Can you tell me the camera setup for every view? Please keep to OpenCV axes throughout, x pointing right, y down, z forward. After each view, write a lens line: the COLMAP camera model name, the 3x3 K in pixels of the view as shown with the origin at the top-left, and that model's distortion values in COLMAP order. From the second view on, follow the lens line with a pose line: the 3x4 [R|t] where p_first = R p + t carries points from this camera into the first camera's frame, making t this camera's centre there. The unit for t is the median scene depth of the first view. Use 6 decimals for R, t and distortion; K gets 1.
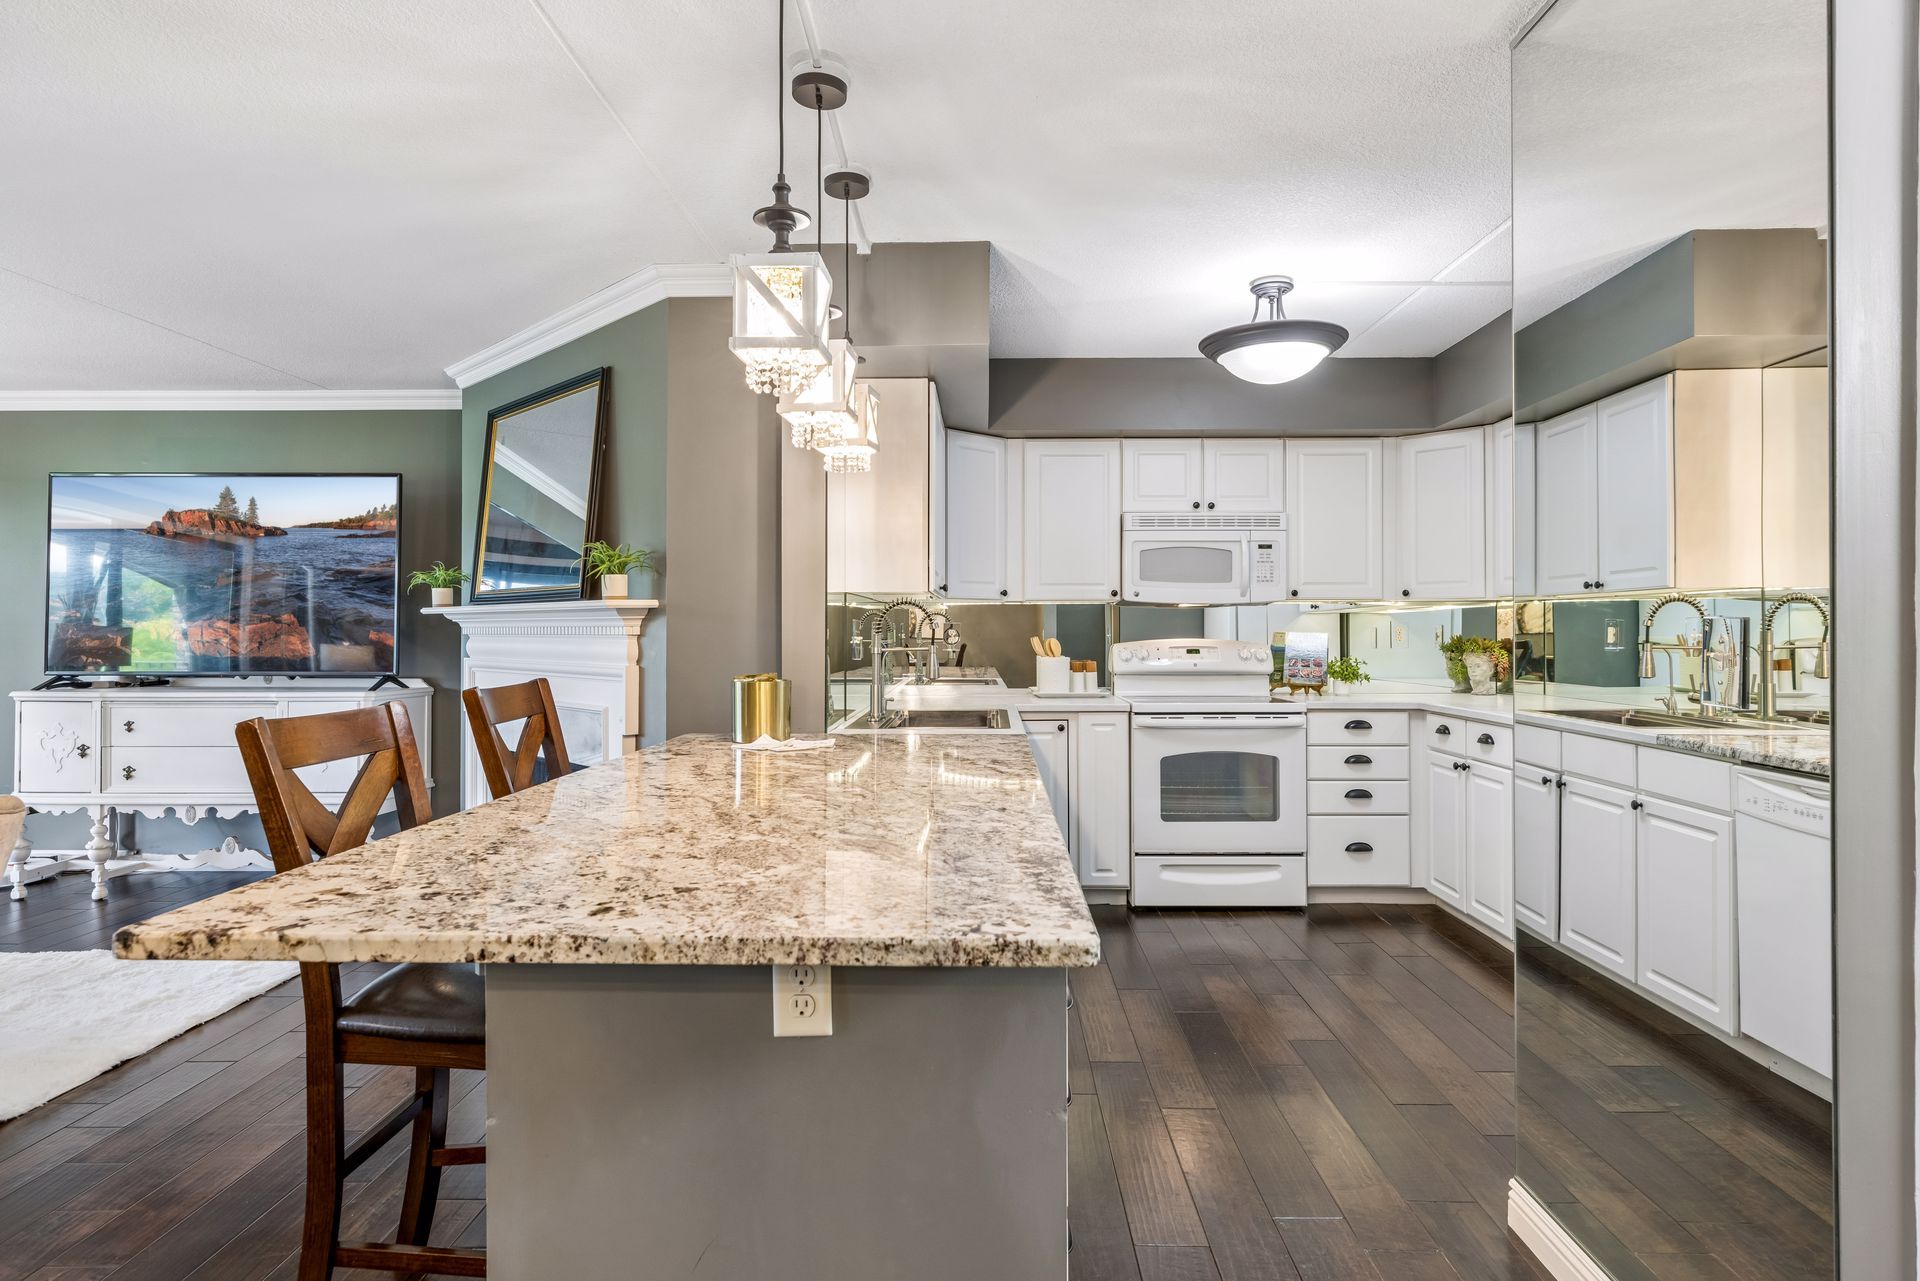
lens RADIAL K [[1068.7, 0, 971.4], [0, 1068.7, 628.1], [0, 0, 1]] dist [0.011021, -0.000714]
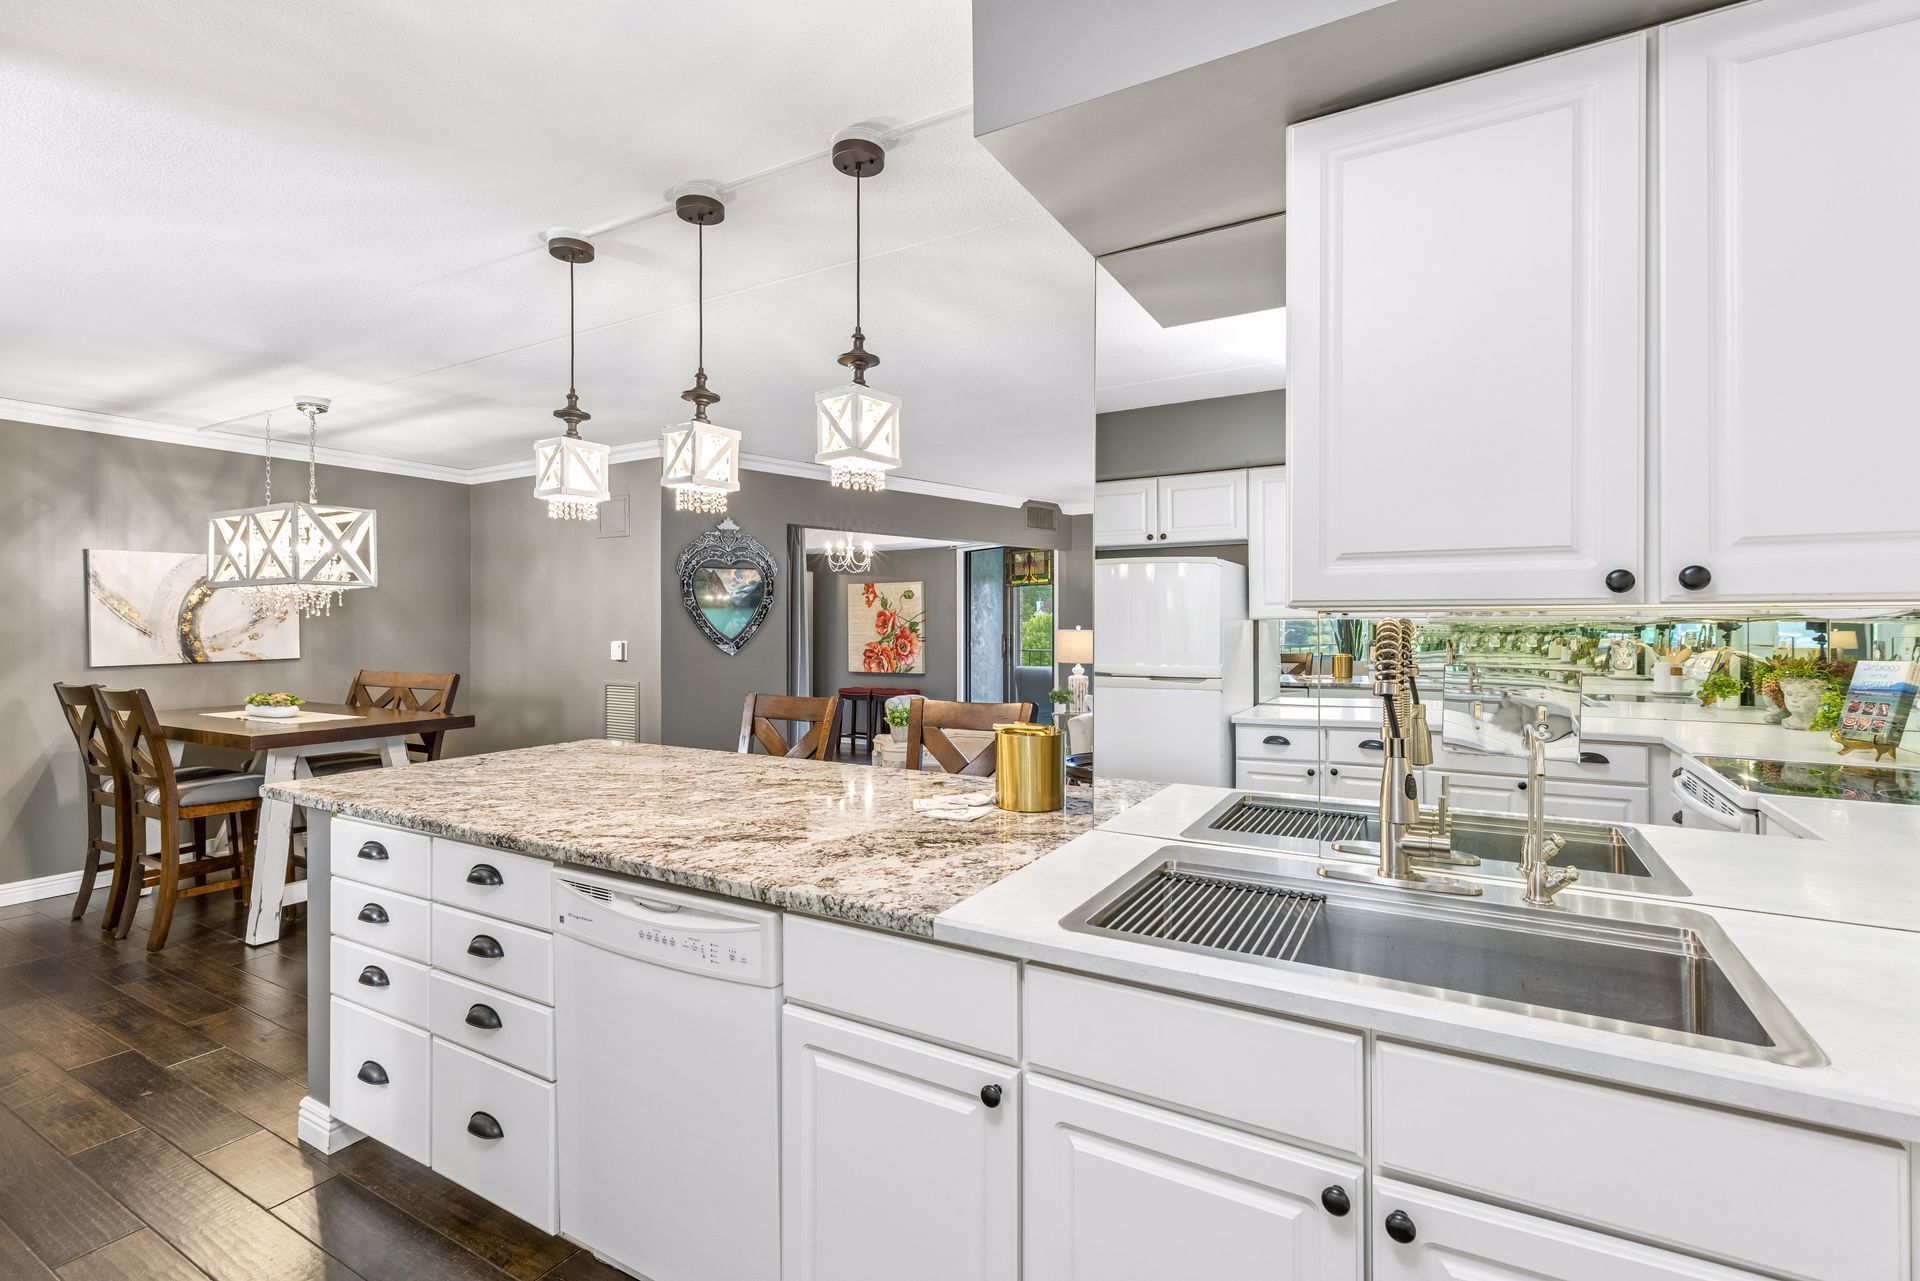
lens RADIAL K [[862.2, 0, 974.8], [0, 862.2, 622.9], [0, 0, 1]] dist [0.001085, 0.000068]
pose [[-0.480839, -0.000308, -0.876809, 0.259966], [0.003431, 0.999992, -0.002233, -0.021592], [0.876802, -0.004083, -0.480834, 0.821029]]
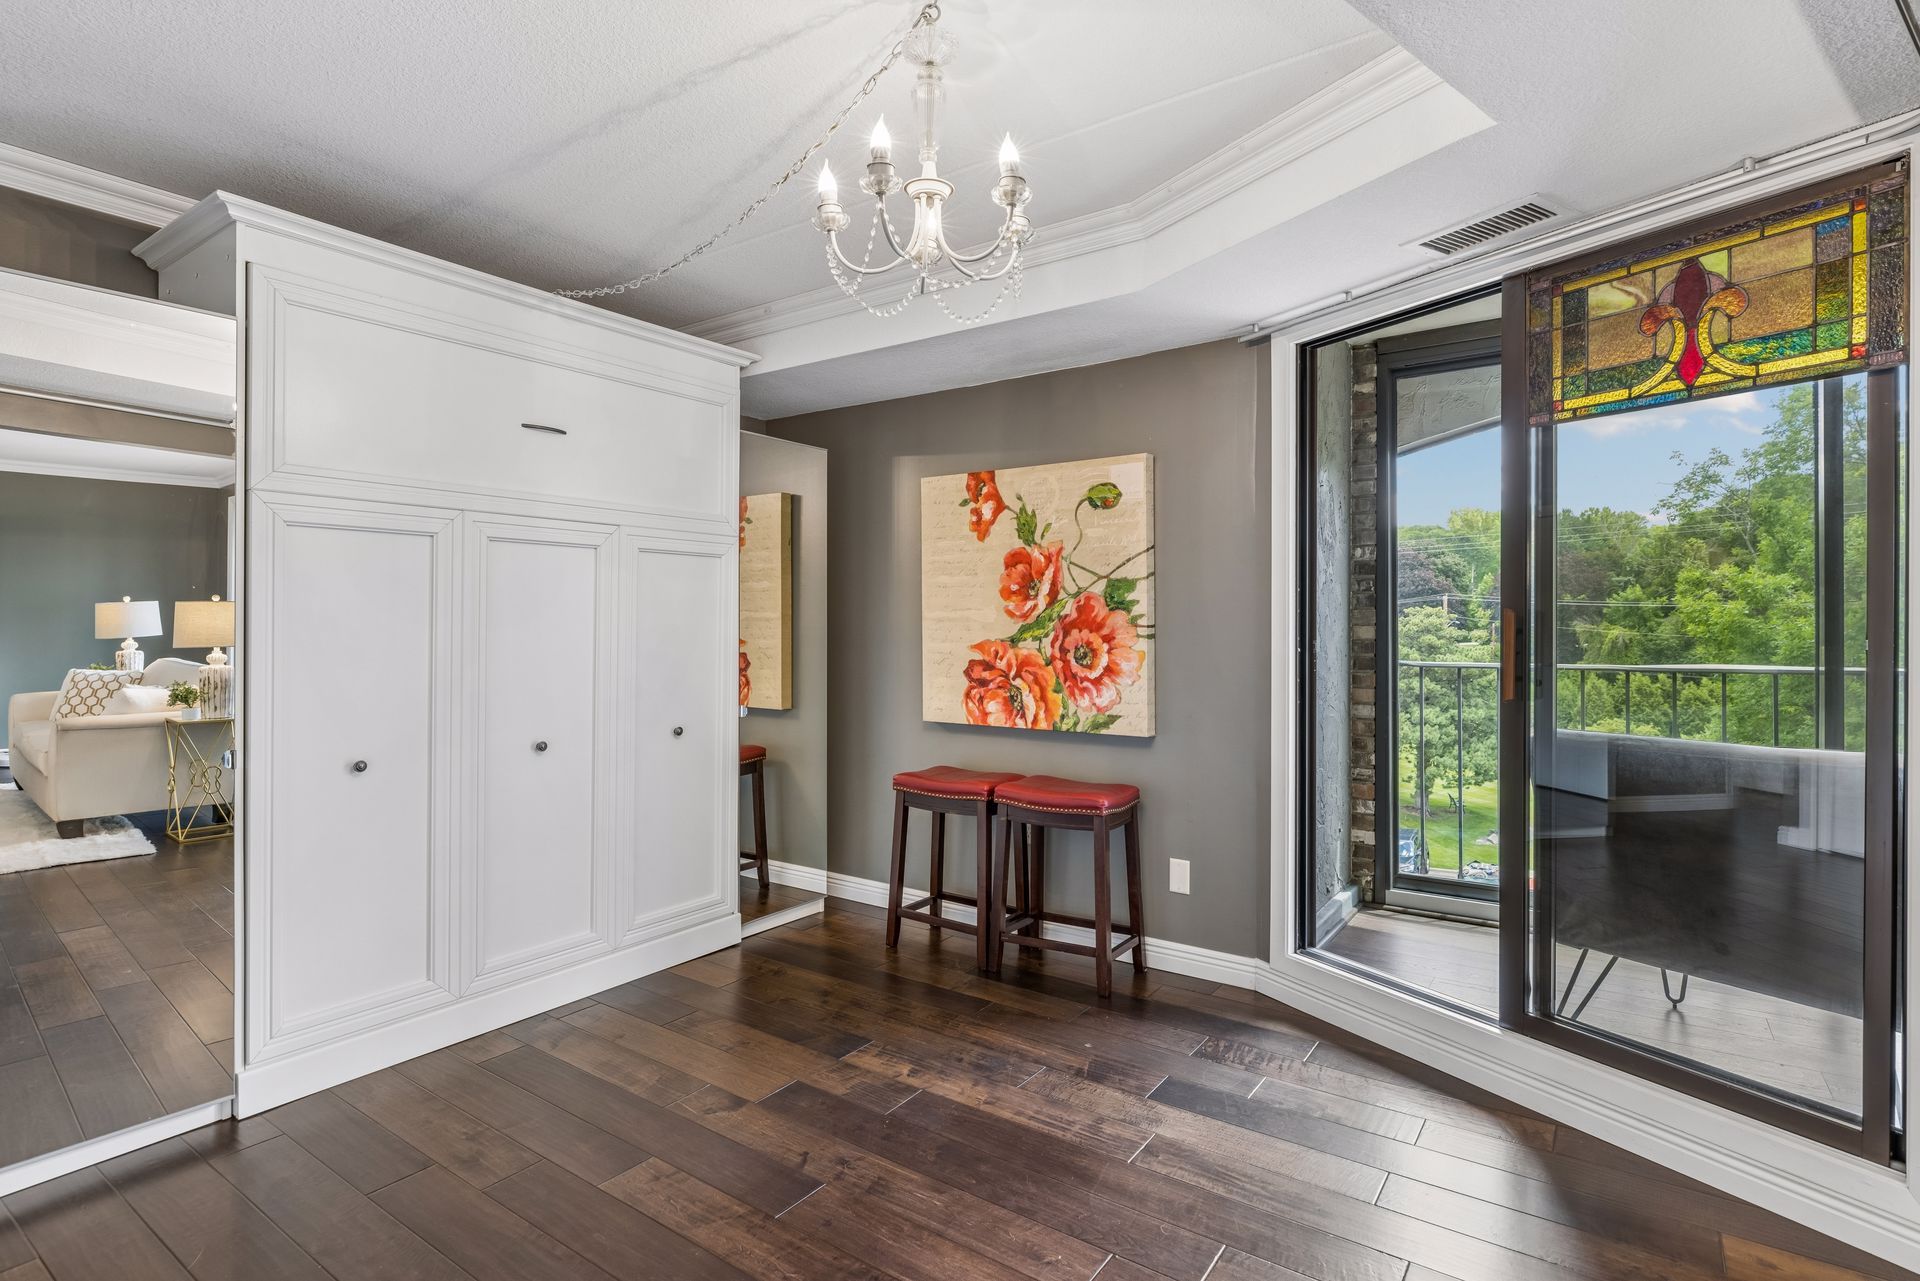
lens RADIAL K [[945.6, 0, 976.2], [0, 945.6, 626.4], [0, 0, 1]] dist [-0.001743, -0.000144]
pose [[-0.556447, 0.005960, -0.830862, -0.742079], [0.002678, 0.999982, 0.005379, 0.002943], [0.830879, 0.000768, -0.556453, 0.063398]]
